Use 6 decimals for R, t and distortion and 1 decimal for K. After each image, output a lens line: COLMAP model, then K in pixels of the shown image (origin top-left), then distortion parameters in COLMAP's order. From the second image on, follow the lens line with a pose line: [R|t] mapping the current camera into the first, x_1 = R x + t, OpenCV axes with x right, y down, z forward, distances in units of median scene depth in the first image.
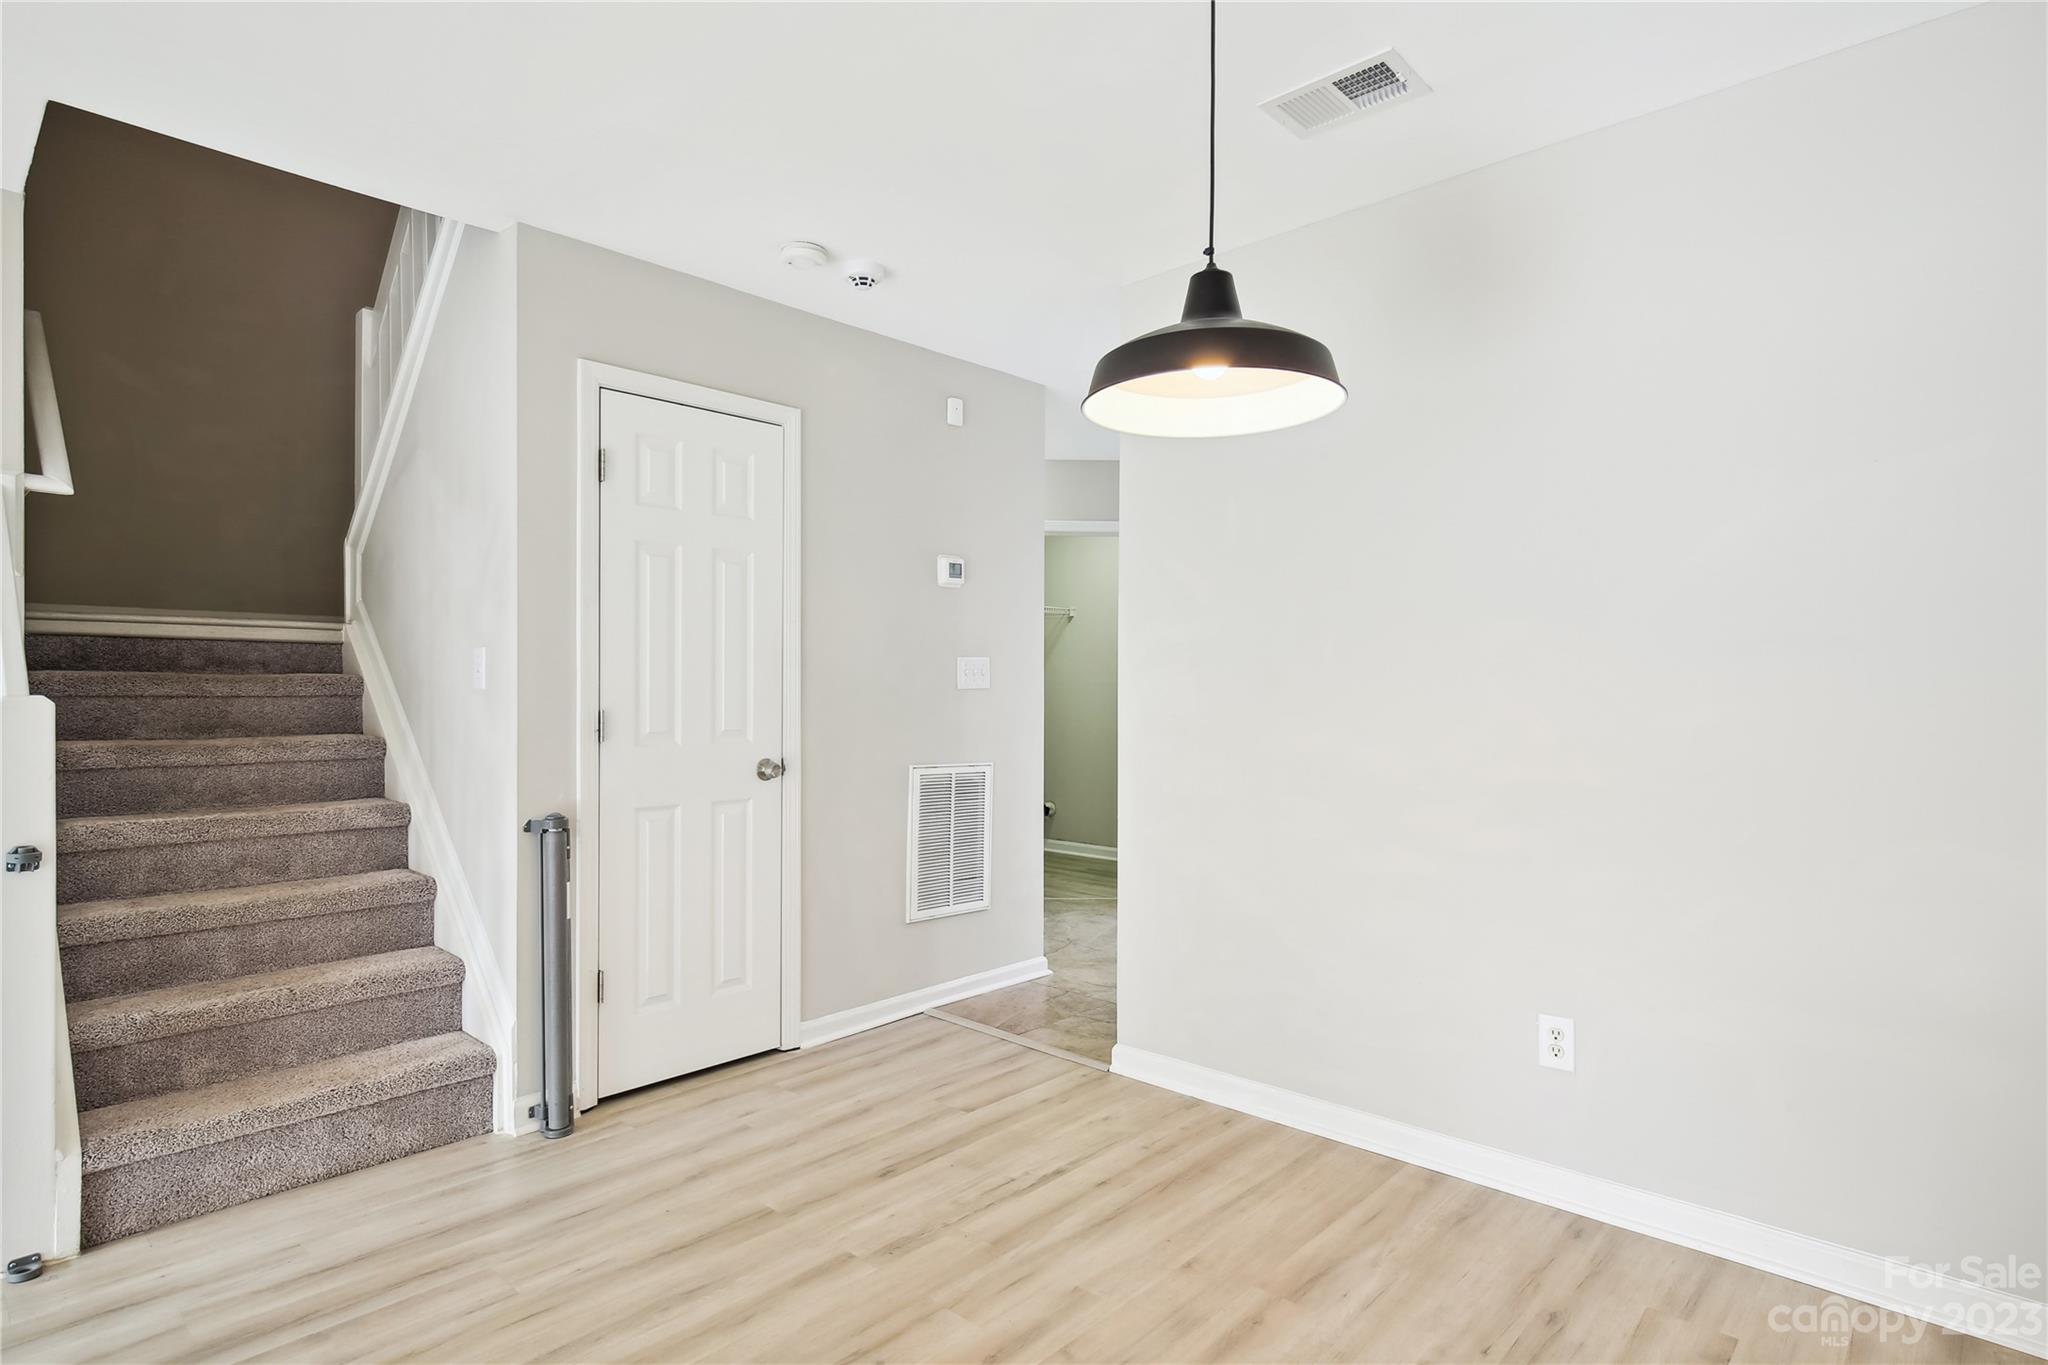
lens RADIAL K [[1061.9, 0, 1055.3], [0, 1061.9, 689.2], [0, 0, 1]] dist [0.000557, 0.000033]
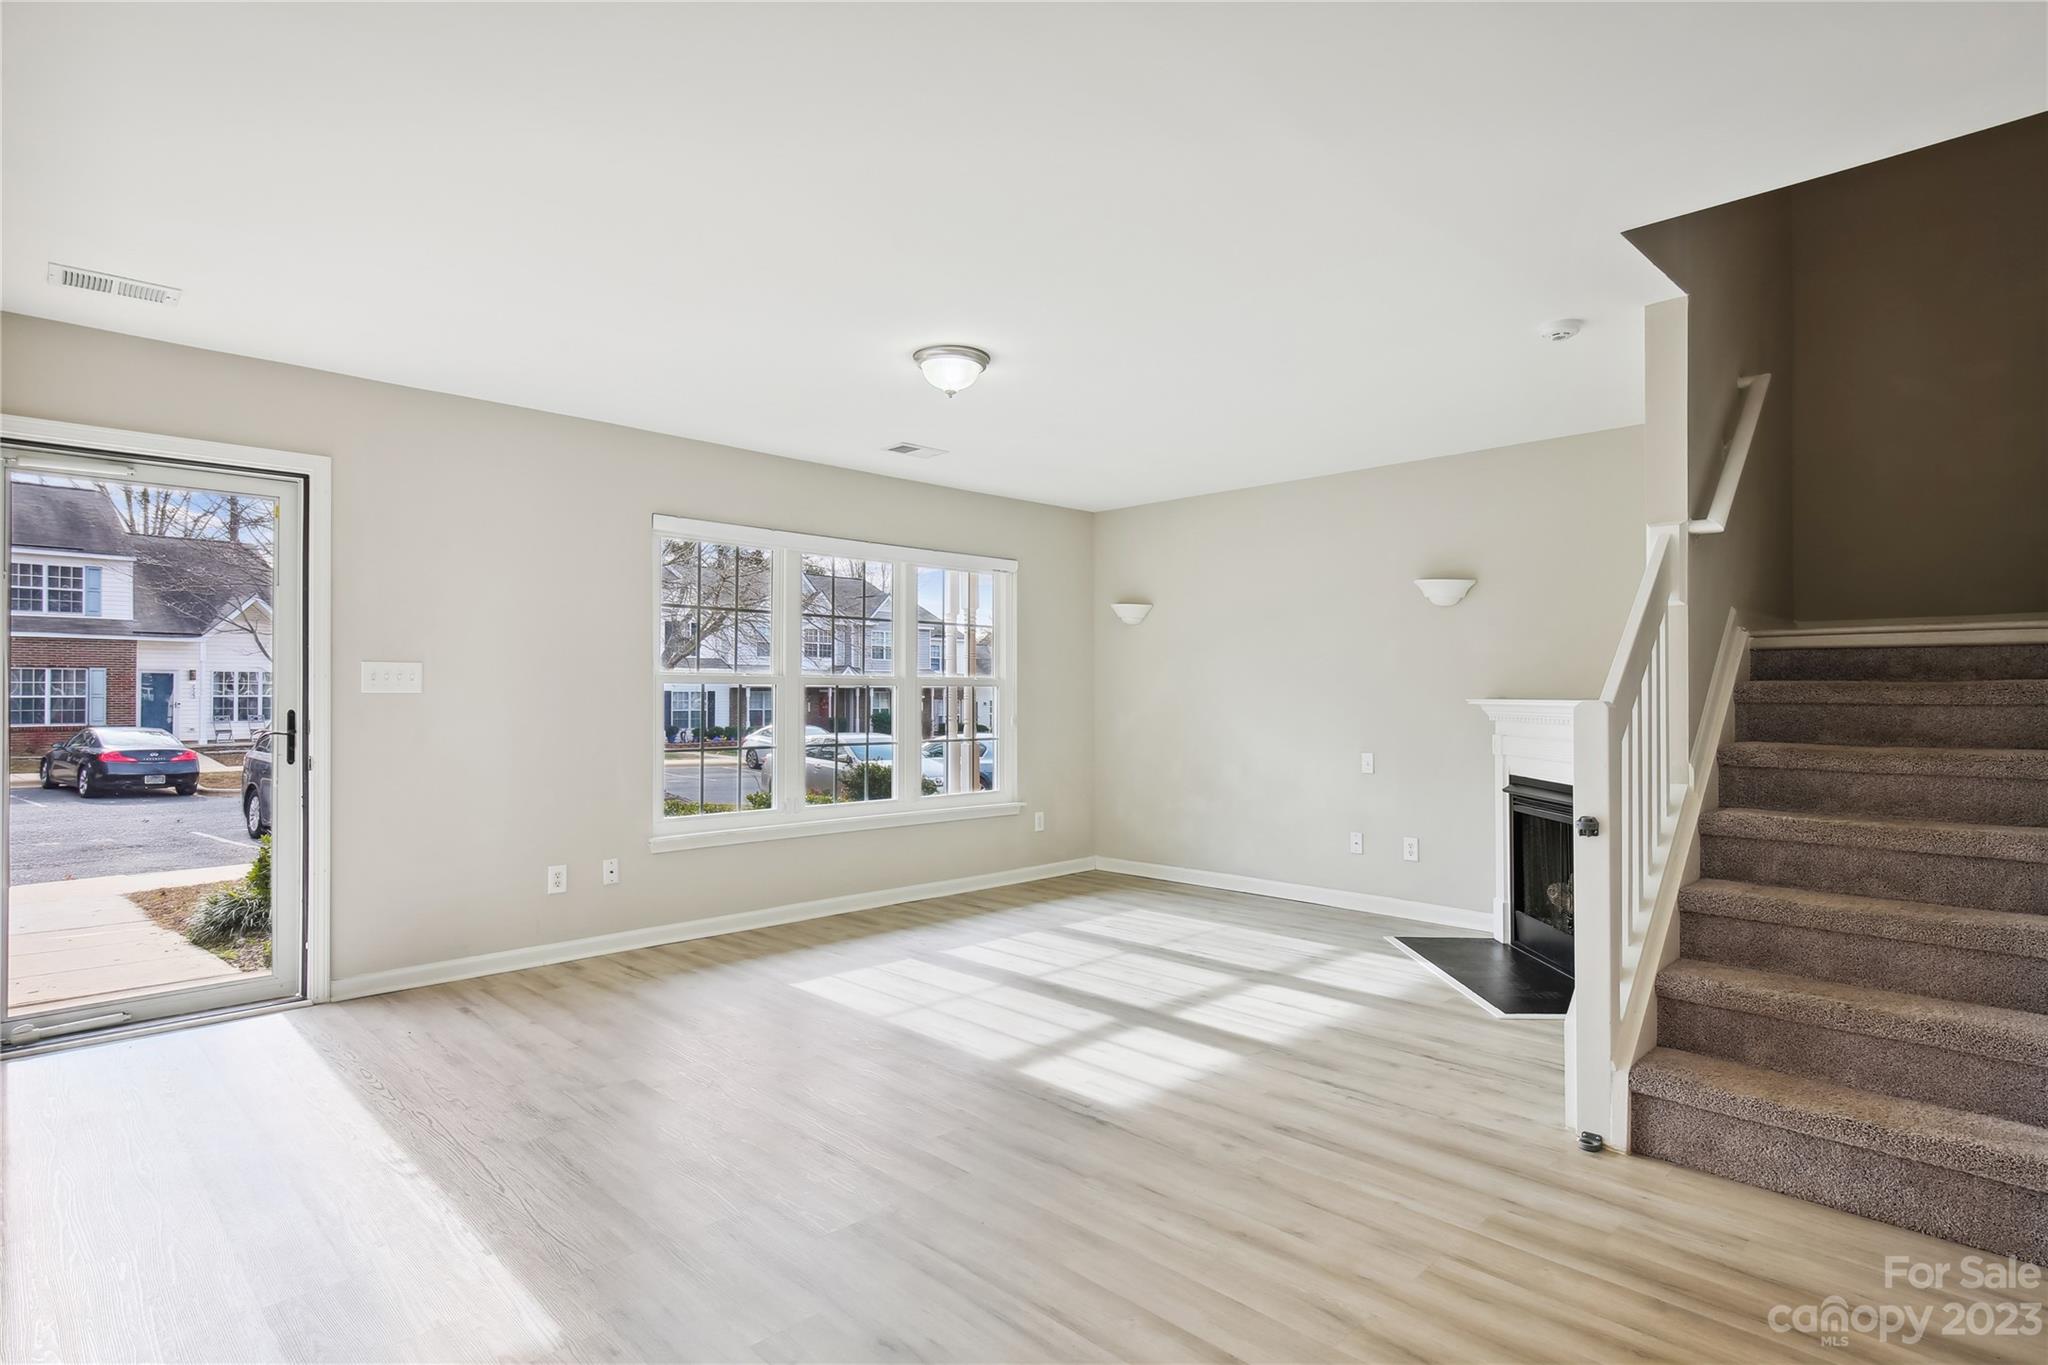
lens RADIAL K [[1056.5, 0, 1032.0], [0, 1056.5, 691.0], [0, 0, 1]] dist [0.002893, -0.000560]
pose [[-0.052234, -0.004853, -0.998623, 0.270780], [-0.002049, 0.999987, -0.004752, 0.000578], [0.998633, 0.001798, -0.052243, 0.288063]]
